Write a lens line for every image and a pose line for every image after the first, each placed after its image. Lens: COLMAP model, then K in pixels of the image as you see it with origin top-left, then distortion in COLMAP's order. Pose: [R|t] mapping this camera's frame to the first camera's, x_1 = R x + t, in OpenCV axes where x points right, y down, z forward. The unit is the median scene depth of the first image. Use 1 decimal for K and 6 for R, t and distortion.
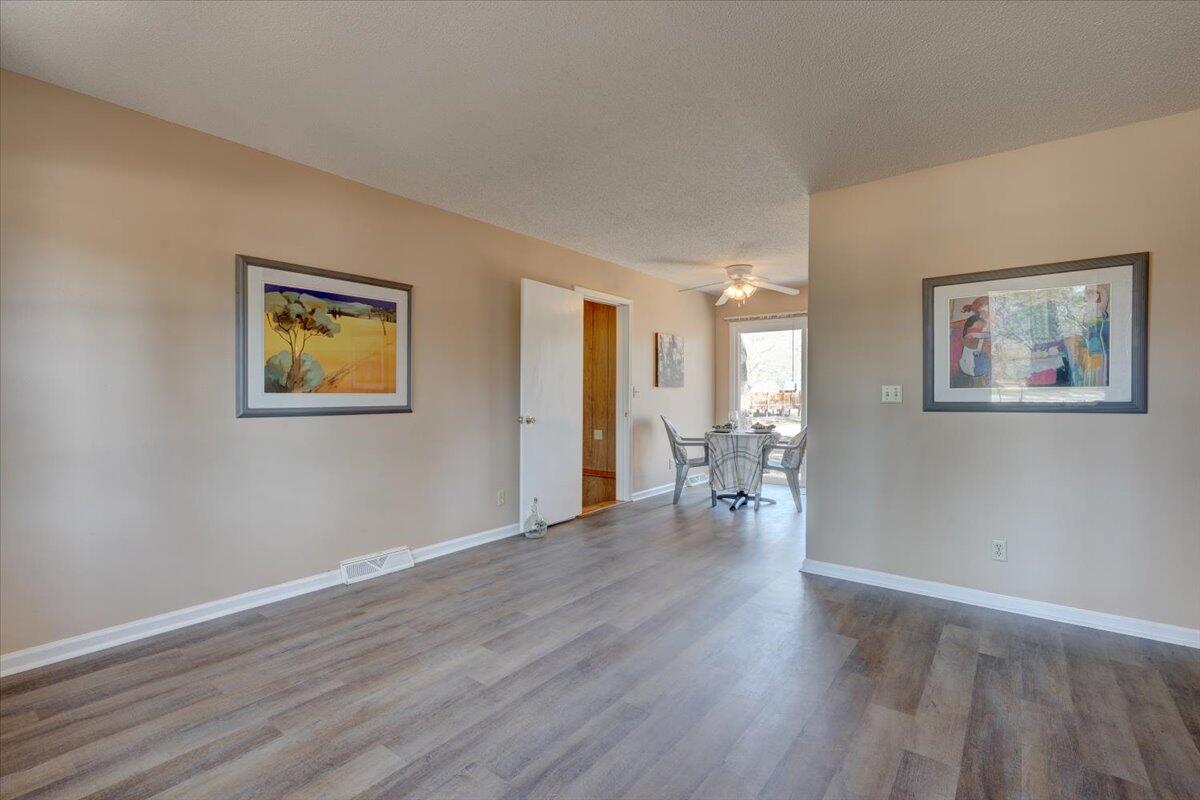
lens RADIAL K [[549.2, 0, 586.6], [0, 549.2, 400.3], [0, 0, 1]] dist [-0.000081, 0.000071]
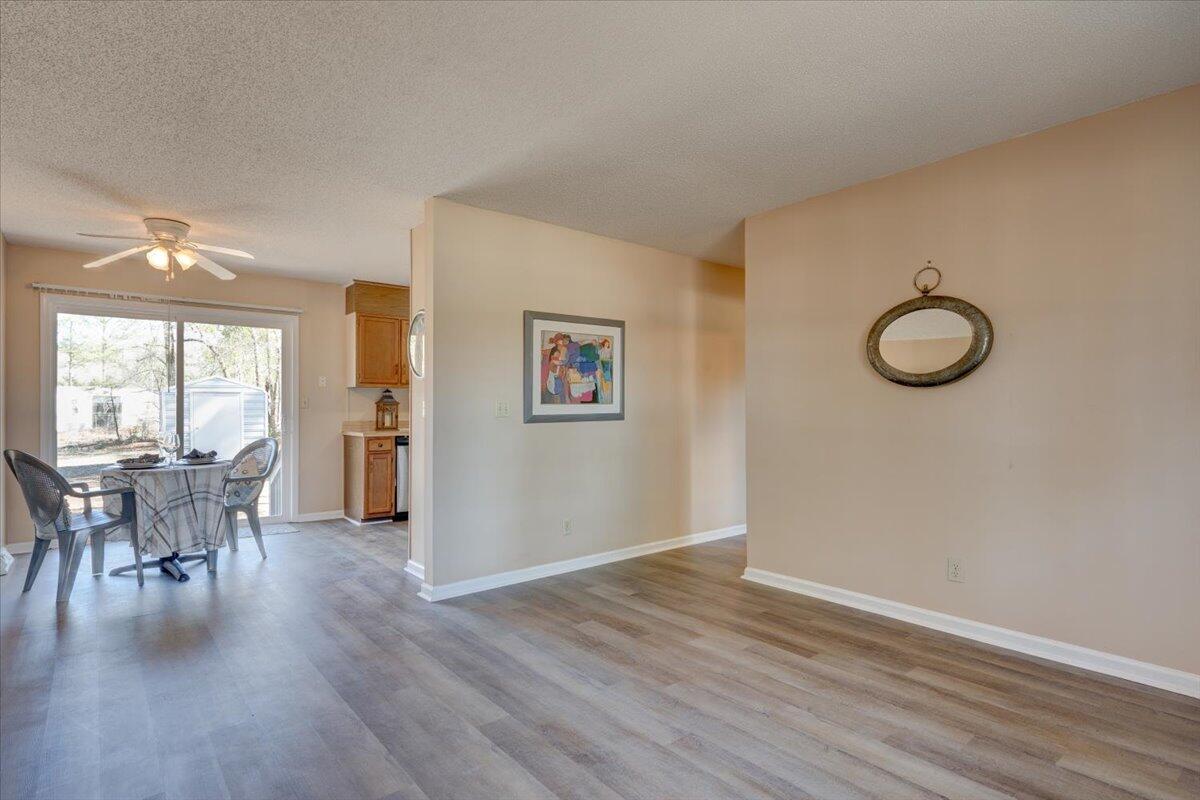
lens RADIAL K [[609.2, 0, 592.8], [0, 609.2, 404.4], [0, 0, 1]] dist [0.001381, 0.000594]
pose [[0.204319, 0.004986, 0.978892, -0.372684], [0.013786, 0.999873, -0.007970, -0.004597], [-0.978807, 0.015123, 0.204224, 0.353845]]
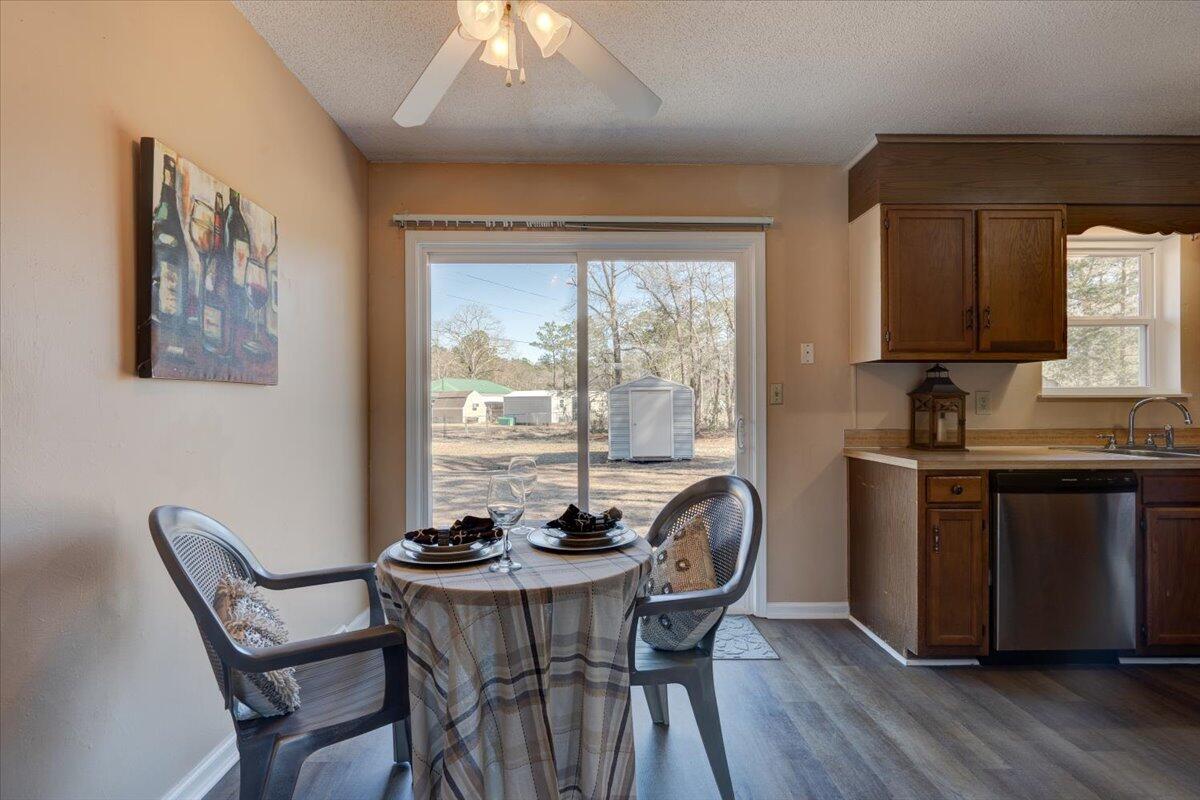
lens RADIAL K [[549.2, 0, 586.6], [0, 549.2, 400.3], [0, 0, 1]] dist [-0.000081, 0.000071]
pose [[0.771789, 0.005332, 0.635856, 0.143681], [0.011935, 0.999667, -0.022870, -0.008284], [-0.635766, 0.025240, 0.771469, 0.816378]]
